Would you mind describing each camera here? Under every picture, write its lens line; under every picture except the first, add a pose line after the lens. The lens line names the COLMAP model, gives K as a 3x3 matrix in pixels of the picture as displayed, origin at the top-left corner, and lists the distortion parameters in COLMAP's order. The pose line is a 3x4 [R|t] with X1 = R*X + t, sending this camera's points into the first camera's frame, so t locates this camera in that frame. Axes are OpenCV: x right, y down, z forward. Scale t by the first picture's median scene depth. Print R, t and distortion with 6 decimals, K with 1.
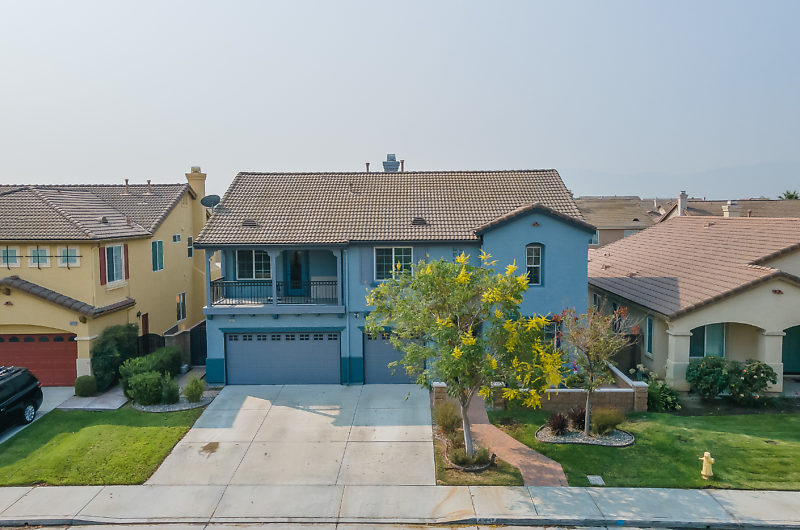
lens RADIAL K [[683.2, 0, 400.0], [0, 683.2, 265.0], [0, 0, 1]] dist [0.009881, 0.108048]
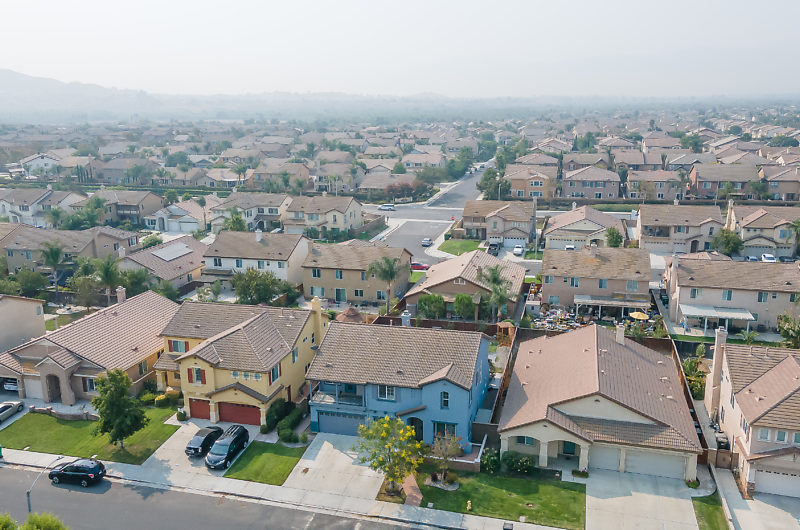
lens RADIAL K [[683.2, 0, 400.0], [0, 683.2, 265.0], [0, 0, 1]] dist [0.009881, 0.108048]
pose [[0.971467, 0.056351, -0.230382, 0.671854], [-0.019191, 0.986856, 0.160457, -0.986085], [0.236395, -0.151457, 0.959780, -1.407842]]
